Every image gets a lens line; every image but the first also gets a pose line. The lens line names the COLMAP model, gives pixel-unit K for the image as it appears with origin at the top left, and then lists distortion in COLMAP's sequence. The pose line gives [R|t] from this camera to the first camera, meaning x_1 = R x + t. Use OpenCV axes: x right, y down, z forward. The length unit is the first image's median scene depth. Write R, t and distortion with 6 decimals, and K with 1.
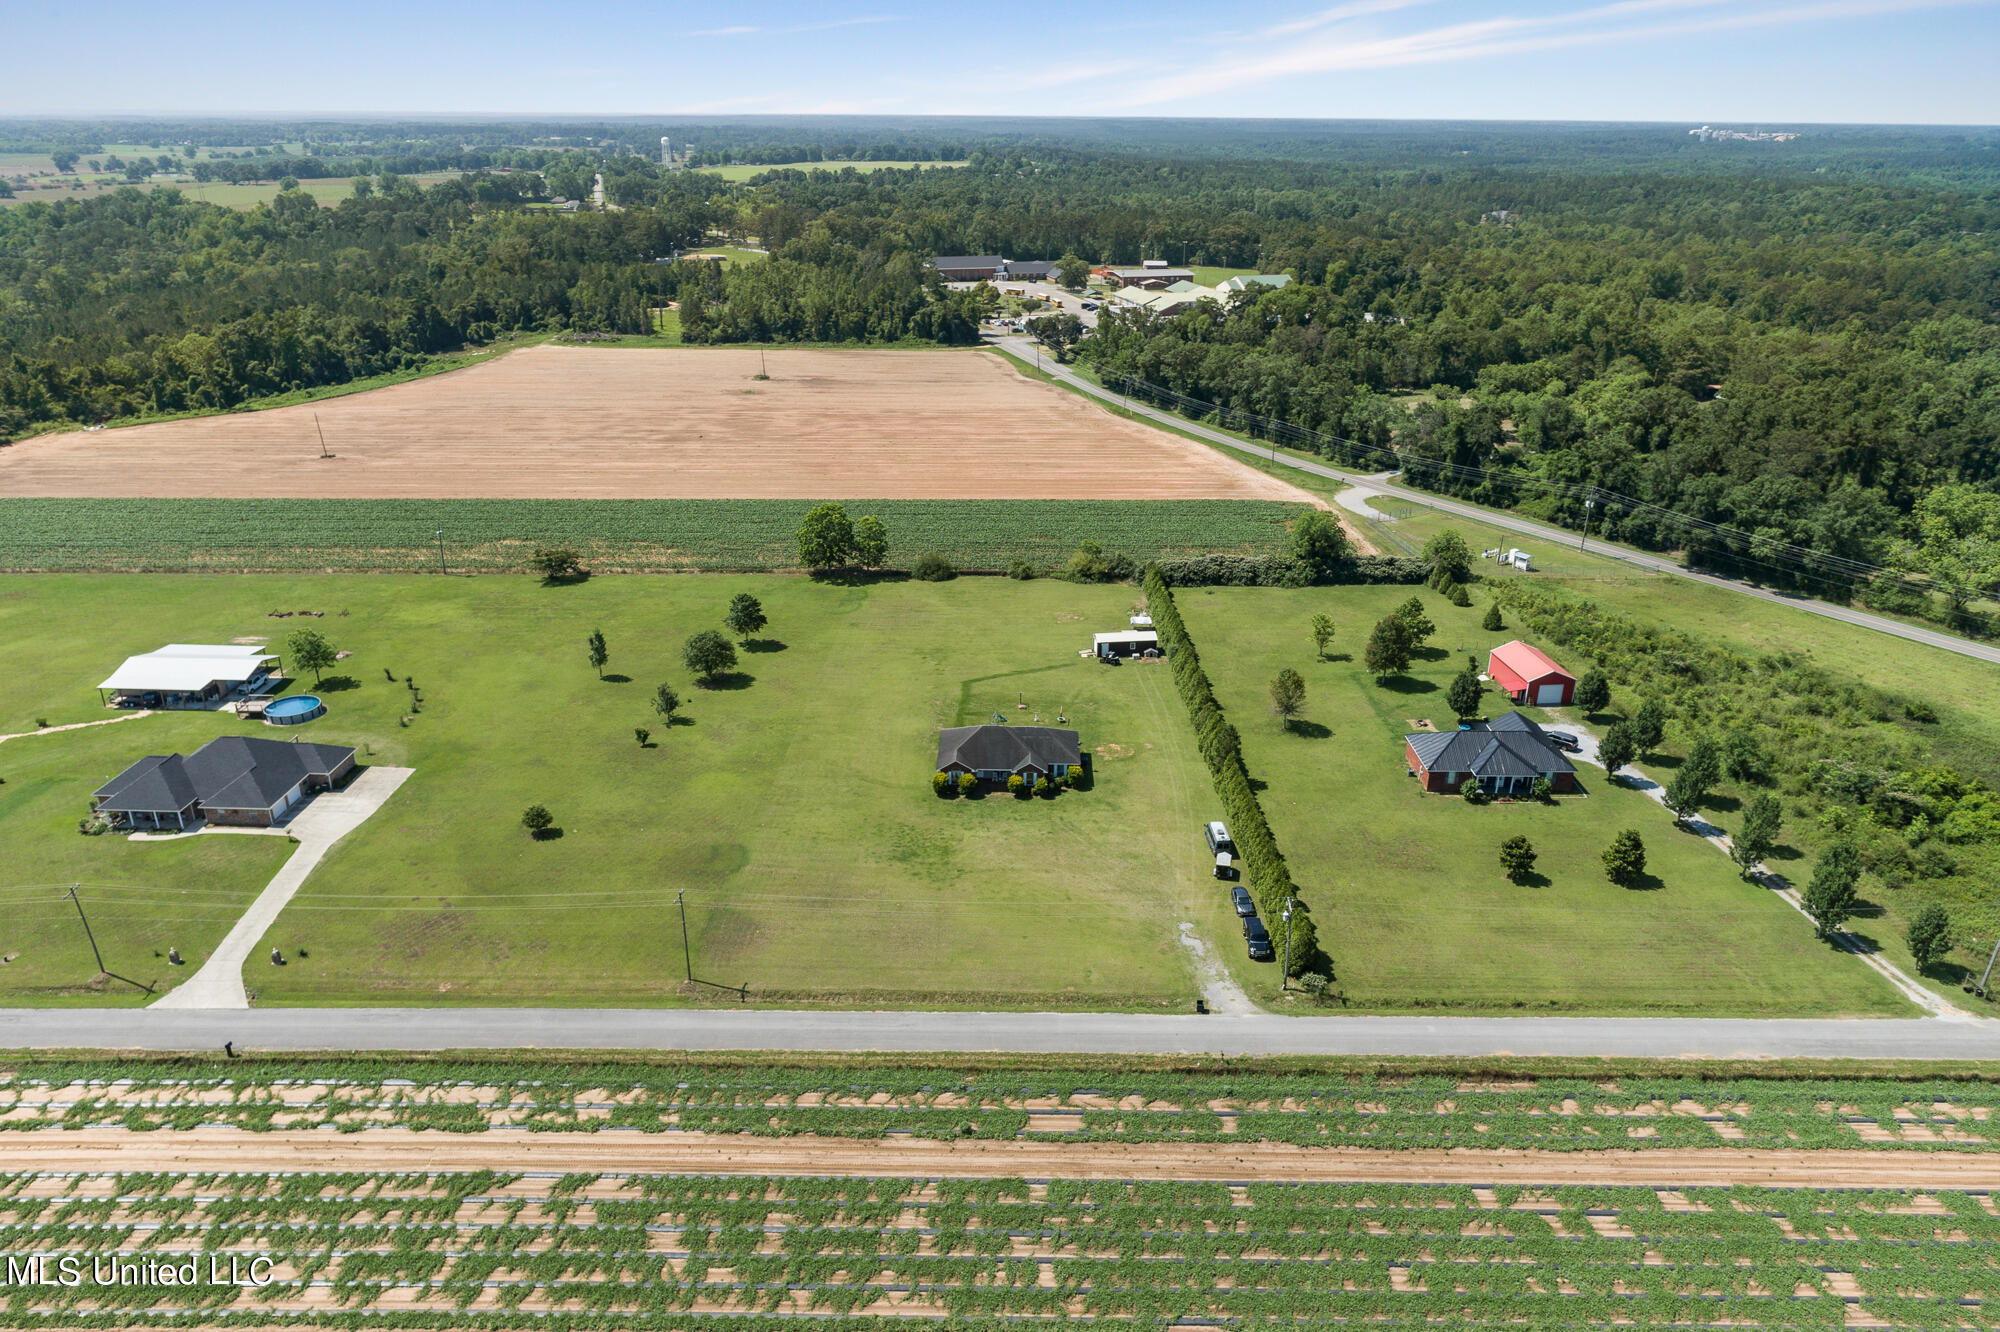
lens RADIAL K [[1365.2, 0, 1003.3], [0, 1365.2, 668.1], [0, 0, 1]] dist [-0.002817, 0.017887]
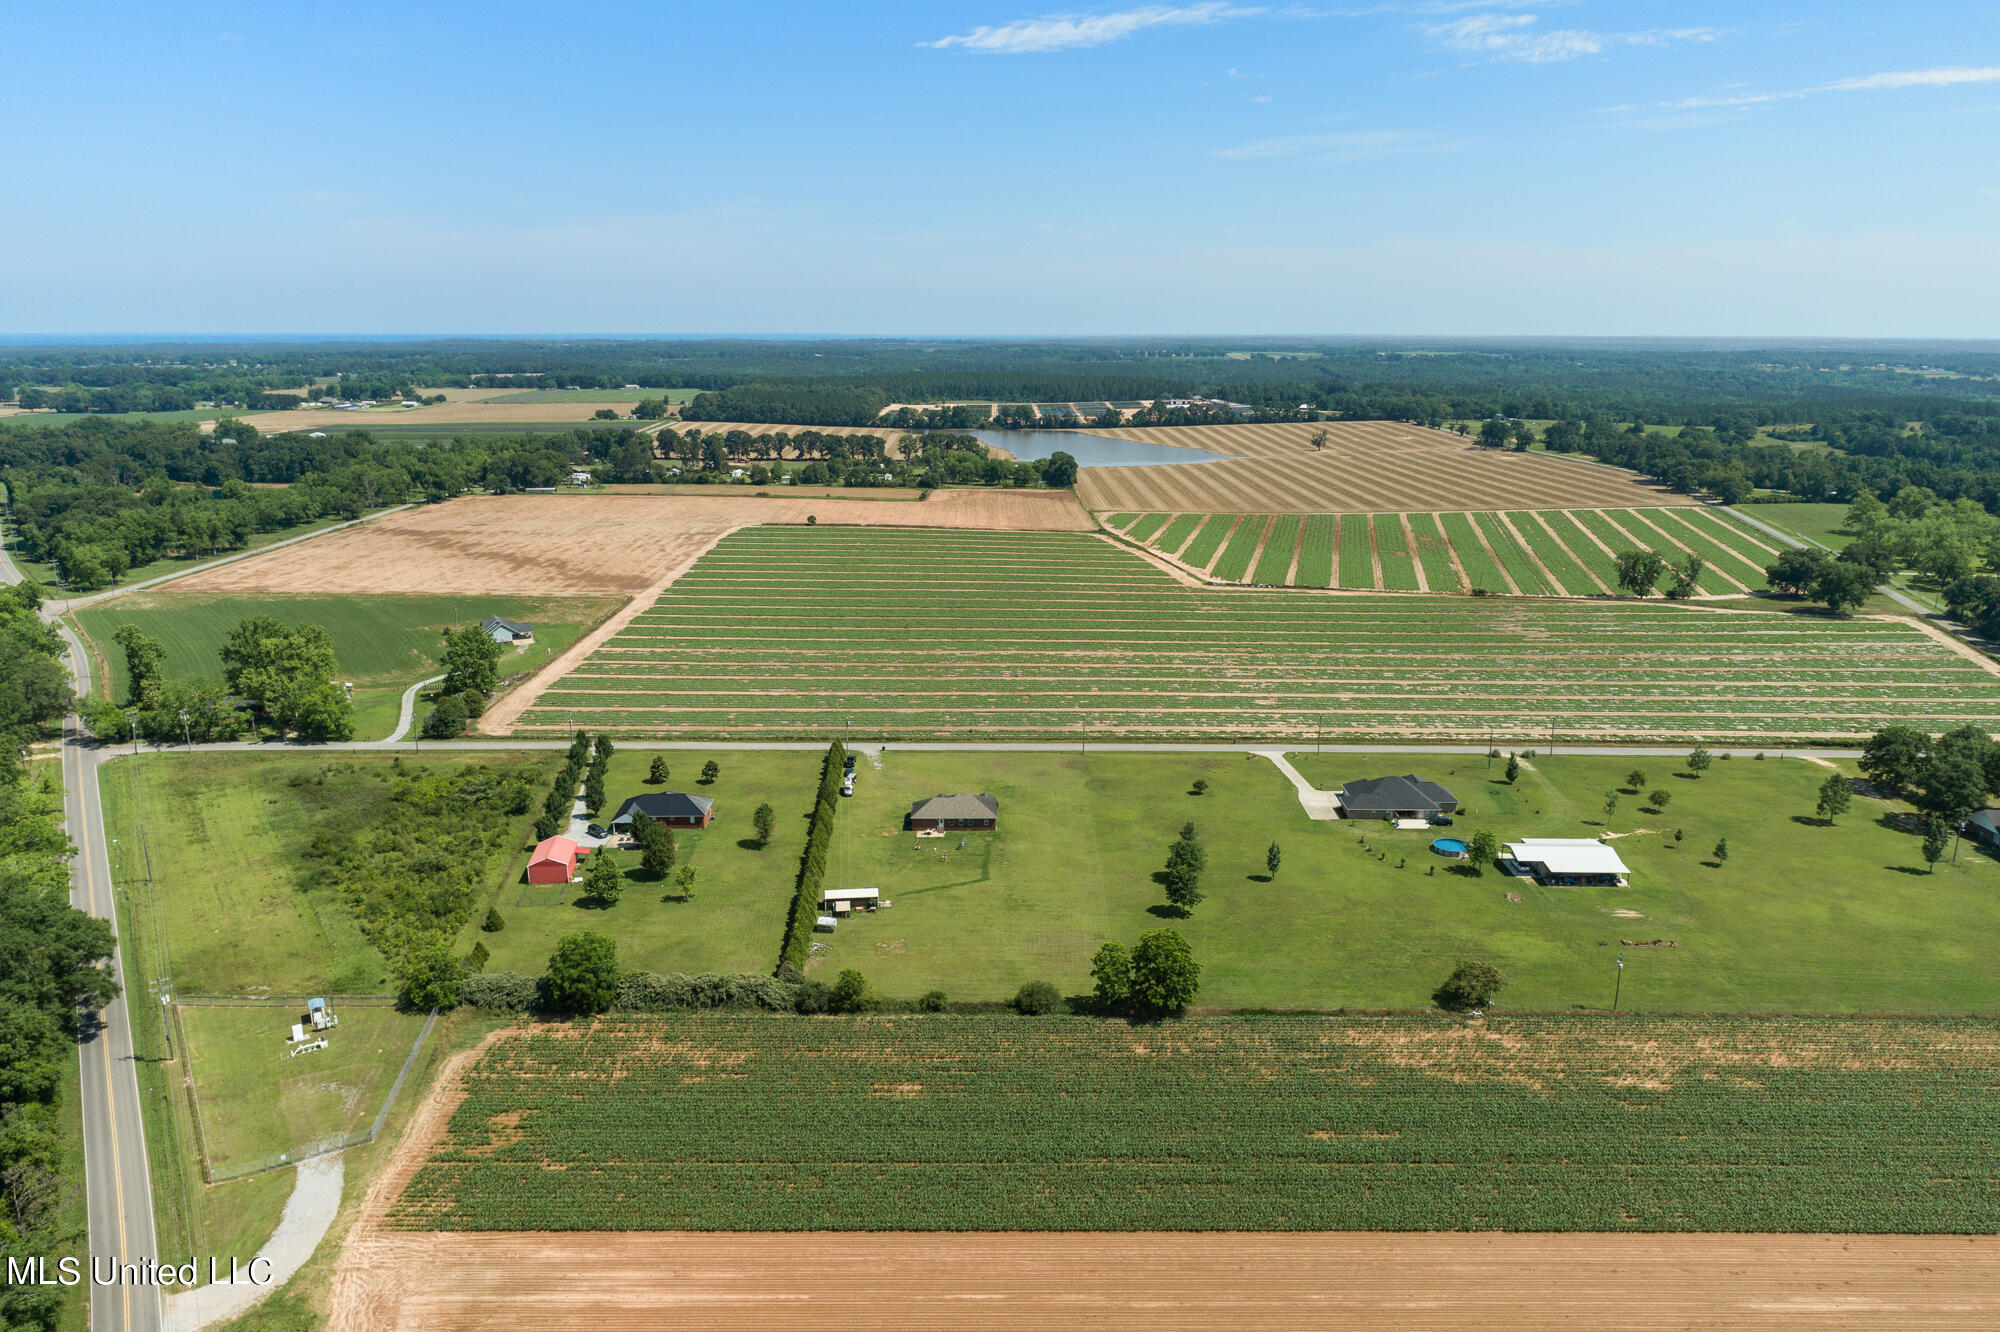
lens RADIAL K [[1365.2, 0, 1003.3], [0, 1365.2, 668.1], [0, 0, 1]] dist [-0.002817, 0.017887]
pose [[-0.999644, -0.003307, -0.026471, -0.008608], [-0.018511, 0.800517, 0.599024, -0.907034], [0.019209, 0.599301, -0.800293, 1.887722]]
